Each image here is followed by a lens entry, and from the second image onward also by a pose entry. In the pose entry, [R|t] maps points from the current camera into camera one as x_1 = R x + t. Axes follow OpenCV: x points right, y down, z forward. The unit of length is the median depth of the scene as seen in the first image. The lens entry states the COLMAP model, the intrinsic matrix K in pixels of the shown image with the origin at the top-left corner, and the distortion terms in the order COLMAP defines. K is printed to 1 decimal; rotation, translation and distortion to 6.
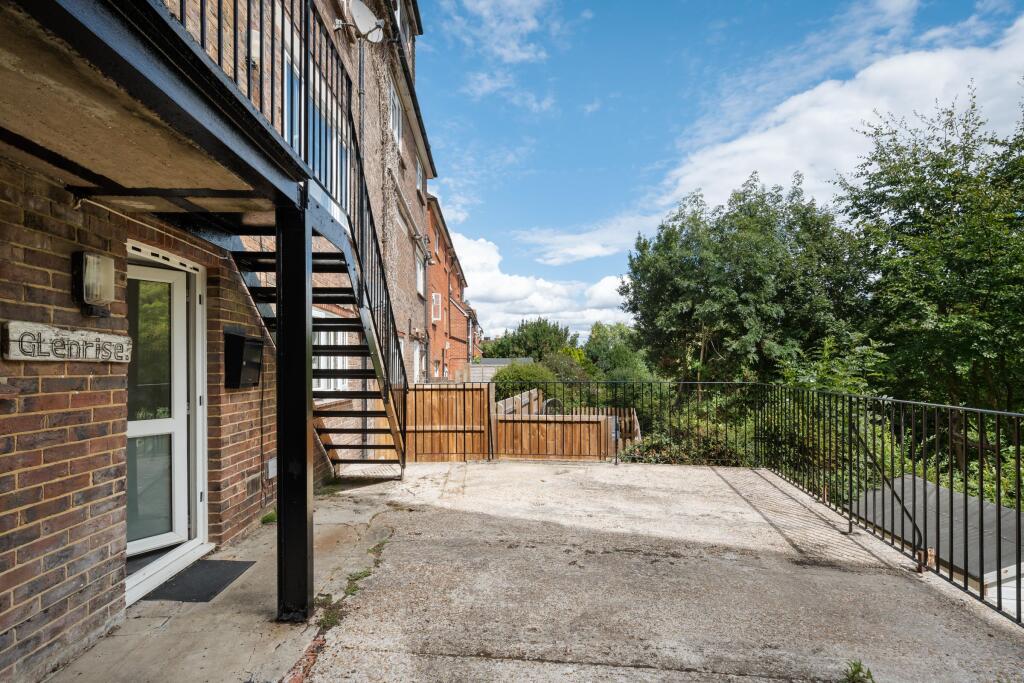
lens RADIAL K [[501.2, 0, 510.4], [0, 501.2, 368.8], [0, 0, 1]] dist [0.000244, 0.000018]
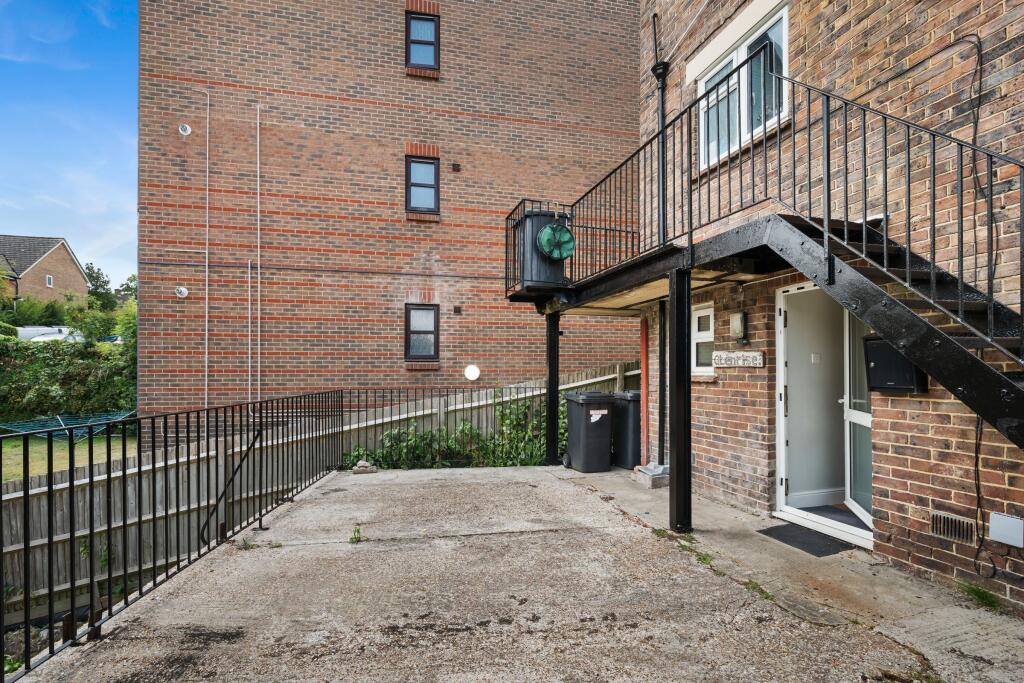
lens RADIAL K [[501.2, 0, 510.4], [0, 501.2, 368.8], [0, 0, 1]] dist [0.000244, 0.000018]
pose [[-0.975027, 0.010489, -0.221839, 0.362527], [0.010552, 0.999944, 0.000898, -0.012823], [0.221836, -0.001465, -0.975083, 2.000475]]
